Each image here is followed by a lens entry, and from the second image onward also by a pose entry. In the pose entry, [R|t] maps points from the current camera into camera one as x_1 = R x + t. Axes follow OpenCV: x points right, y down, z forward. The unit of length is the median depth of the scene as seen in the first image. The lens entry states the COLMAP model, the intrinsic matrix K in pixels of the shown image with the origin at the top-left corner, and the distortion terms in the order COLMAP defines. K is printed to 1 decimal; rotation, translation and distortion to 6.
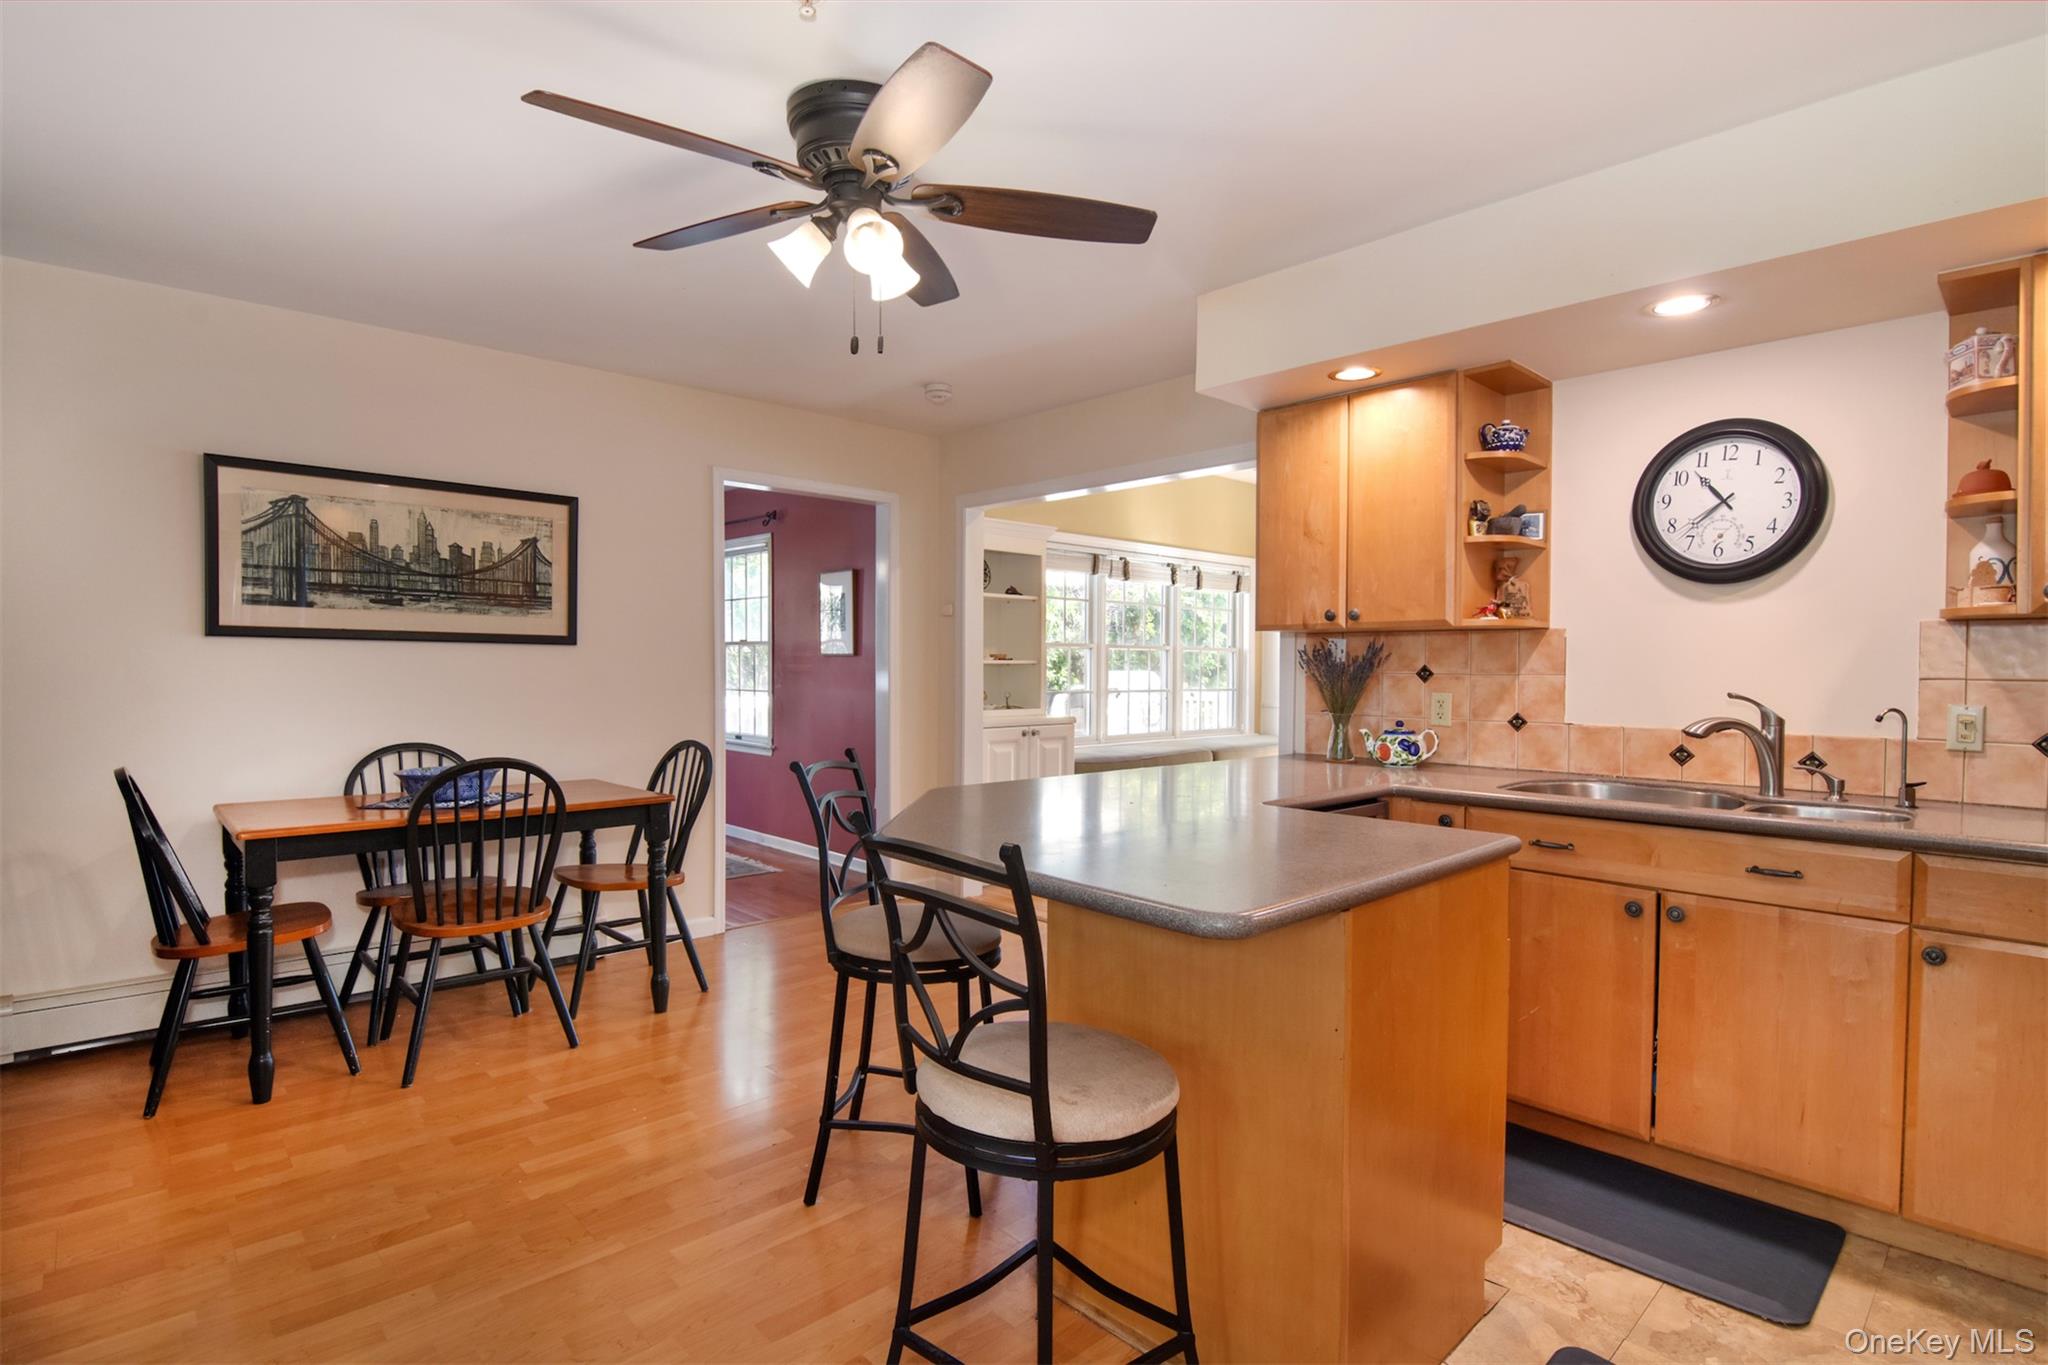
lens RADIAL K [[988.2, 0, 1013.8], [0, 988.2, 690.3], [0, 0, 1]] dist [0.001175, 0.000118]
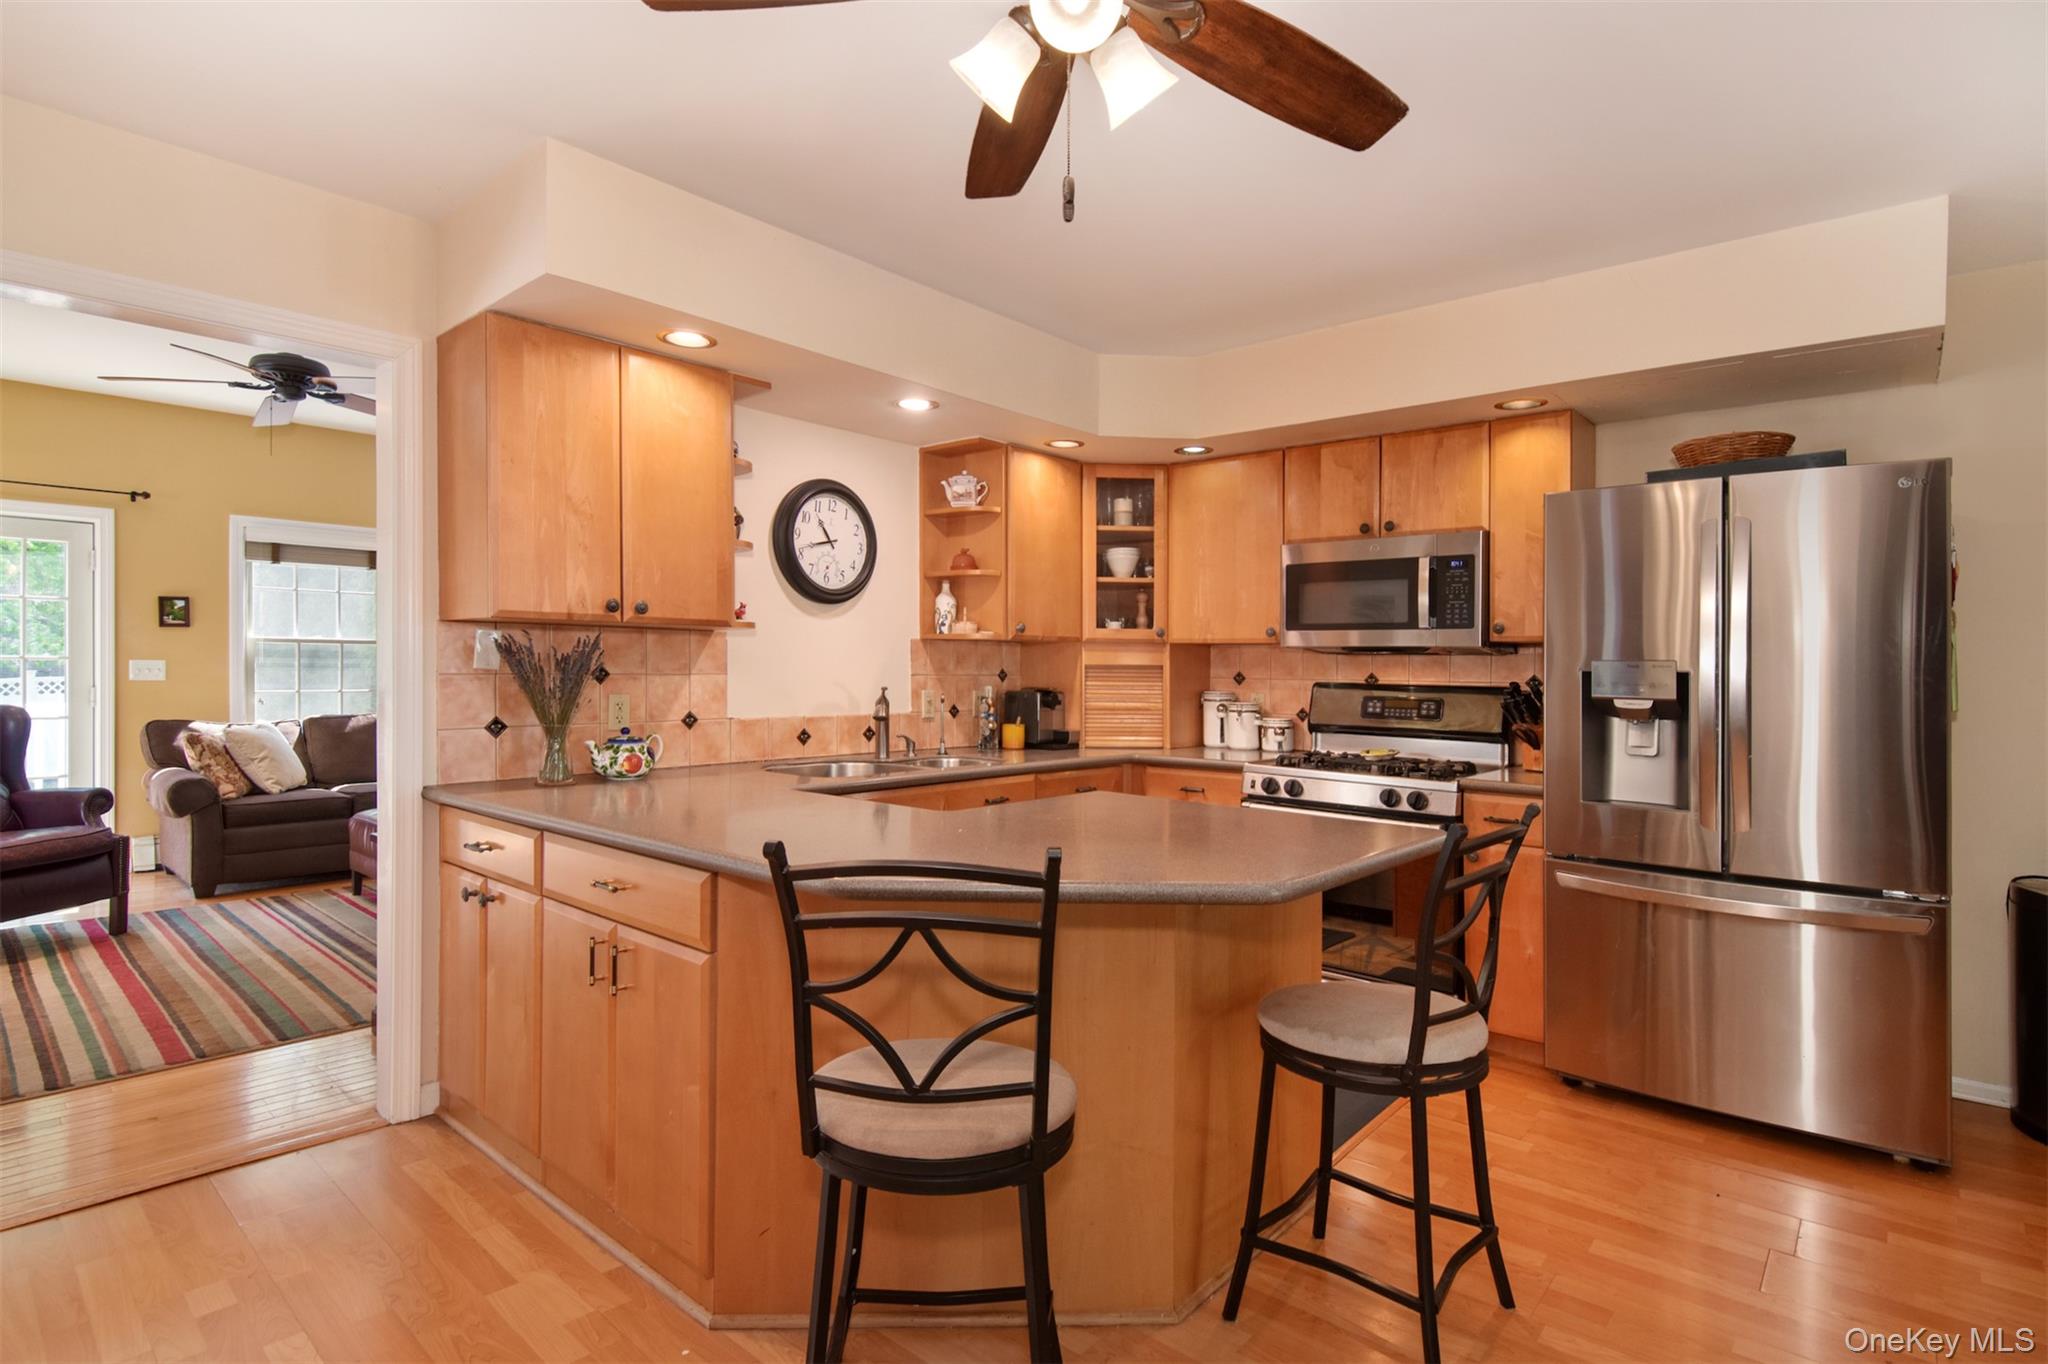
lens RADIAL K [[995.2, 0, 1022.2], [0, 995.2, 665.3], [0, 0, 1]] dist [0.001280, -0.016773]
pose [[-0.078556, -0.005183, 0.996896, -0.572342], [0.015056, 0.999866, 0.006385, -0.027708], [-0.996796, 0.015511, -0.078467, 0.774374]]
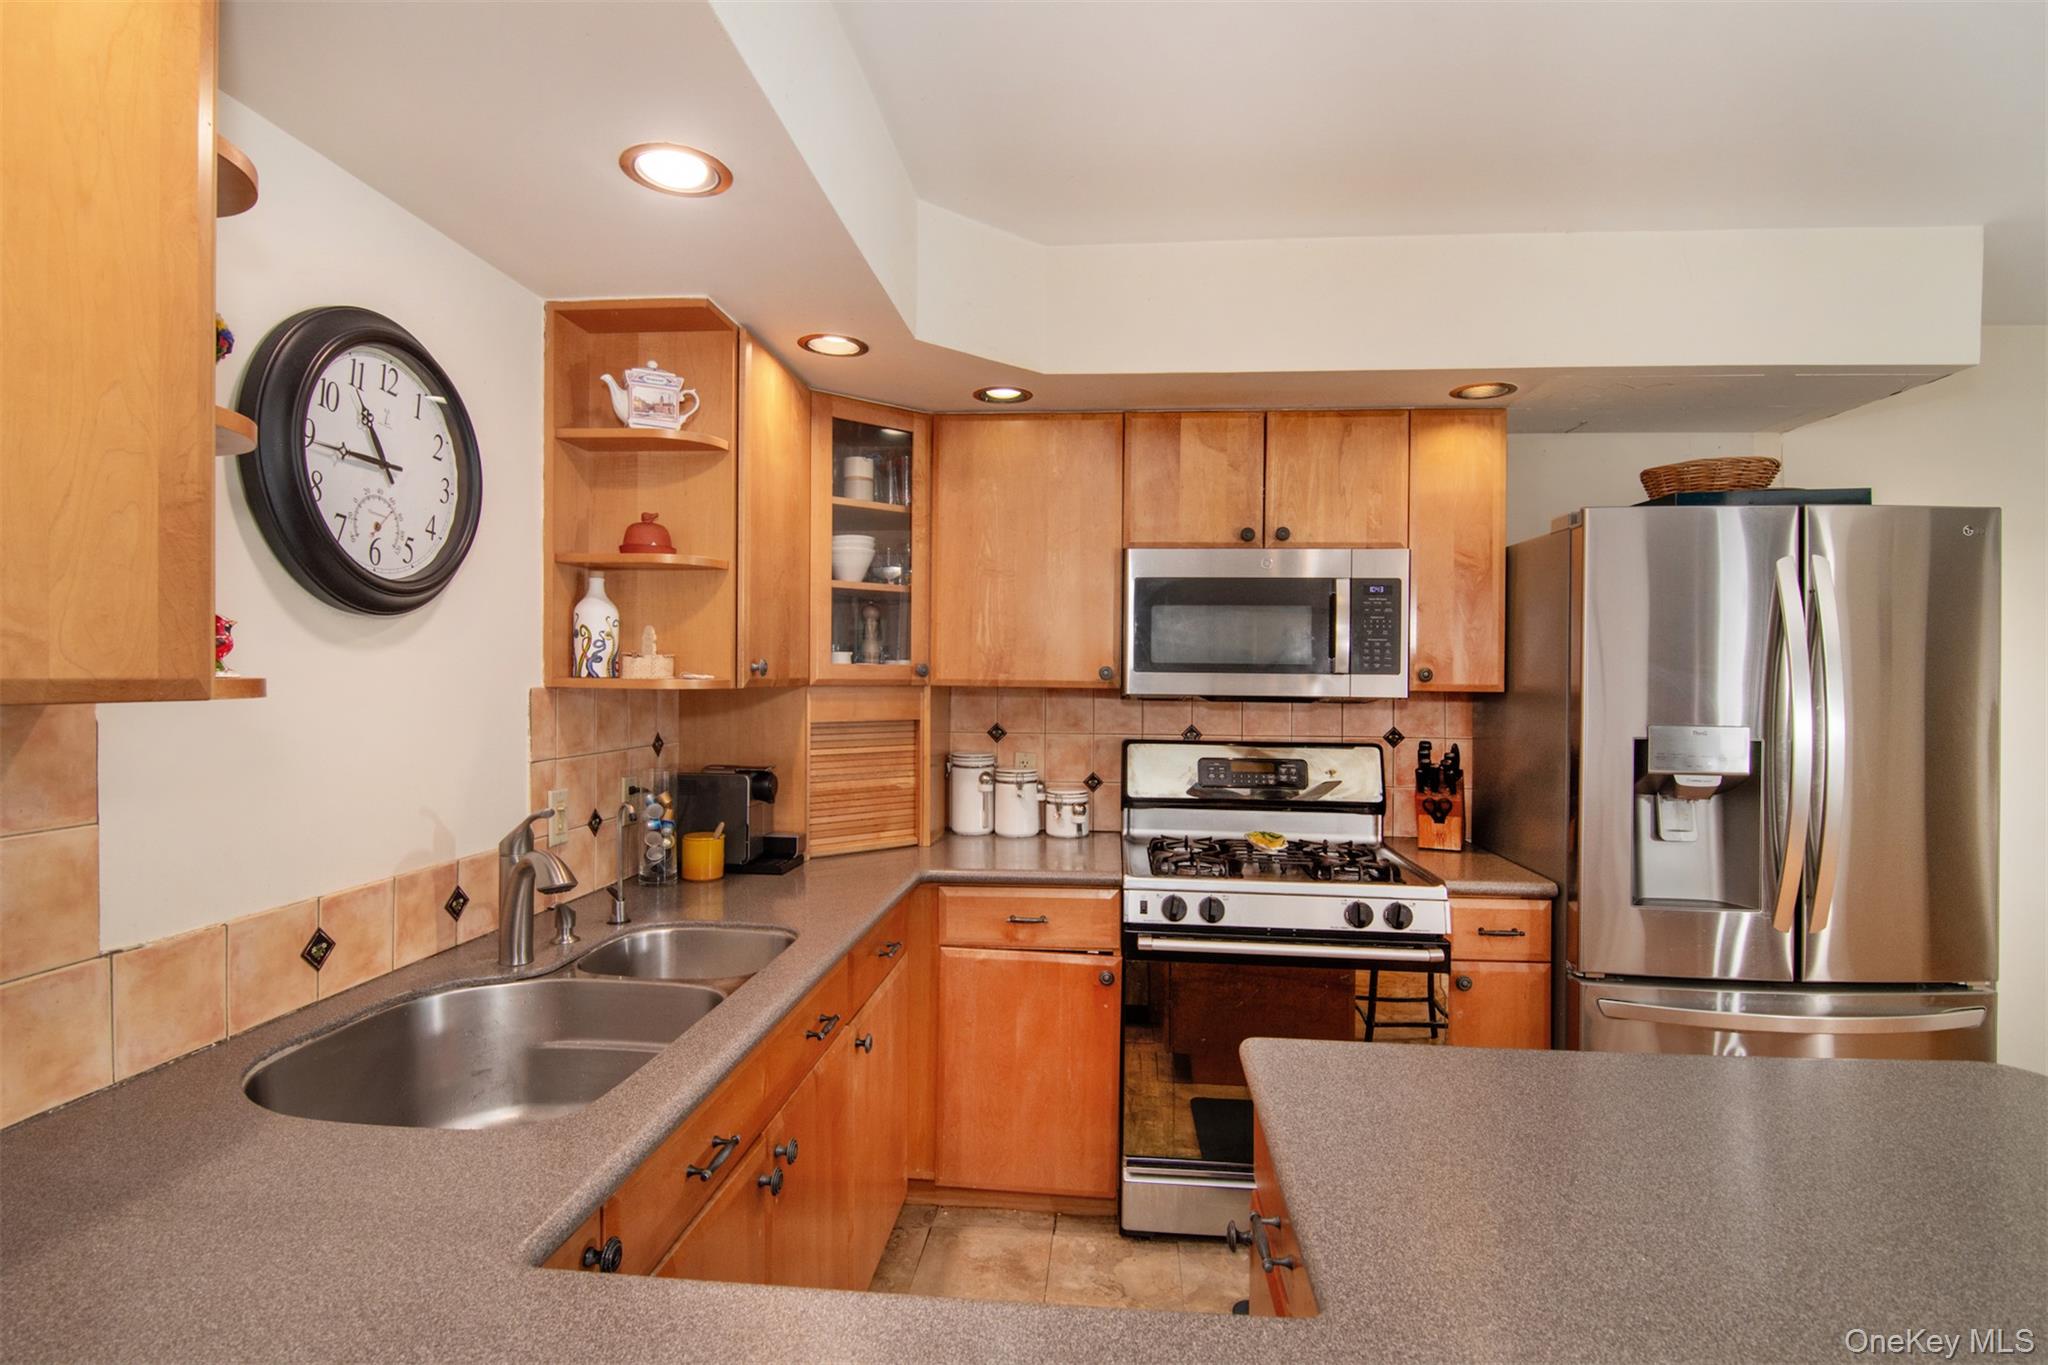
lens RADIAL K [[995.2, 0, 1022.2], [0, 995.2, 665.8], [0, 0, 1]] dist [0.001280, -0.016773]
pose [[-0.649883, -0.002284, 0.760031, 0.061862], [0.009375, 0.999895, 0.011020, -0.075068], [-0.759977, 0.014287, -0.649793, 0.992363]]
